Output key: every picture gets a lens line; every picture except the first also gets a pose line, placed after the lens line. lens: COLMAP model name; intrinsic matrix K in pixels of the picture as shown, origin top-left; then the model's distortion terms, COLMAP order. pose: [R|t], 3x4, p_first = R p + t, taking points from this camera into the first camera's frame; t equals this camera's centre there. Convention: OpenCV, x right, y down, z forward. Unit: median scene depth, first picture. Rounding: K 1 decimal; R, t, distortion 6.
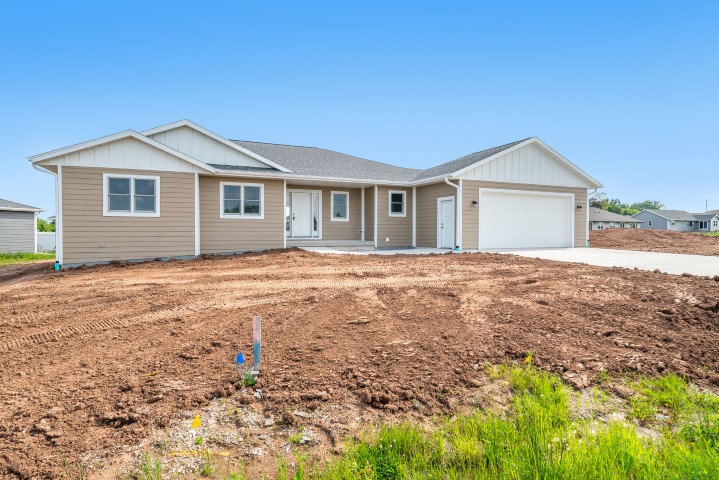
lens RADIAL K [[406.1, 0, 359.5], [0, 406.1, 240.0], [0, 0, 1]] dist [0.000938, 0.000015]
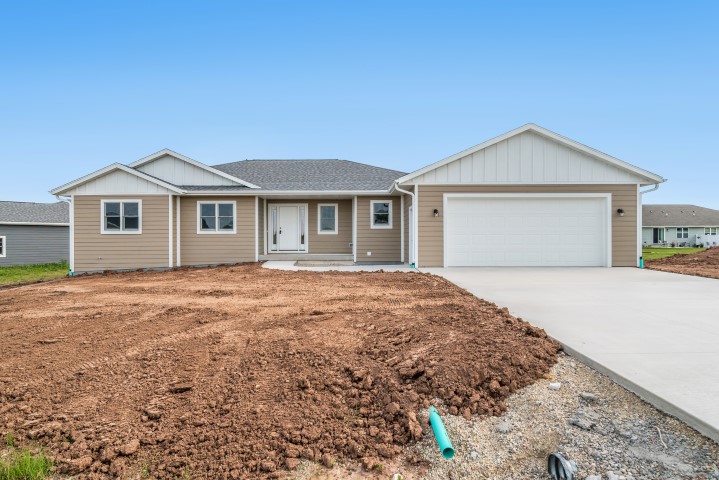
lens RADIAL K [[406.1, 0, 359.5], [0, 406.1, 240.0], [0, 0, 1]] dist [0.000938, 0.000015]
pose [[0.905921, -0.003970, -0.423427, 0.508208], [-0.004368, 0.999815, -0.018721, -0.017087], [0.423423, 0.018809, 0.905737, 0.175133]]
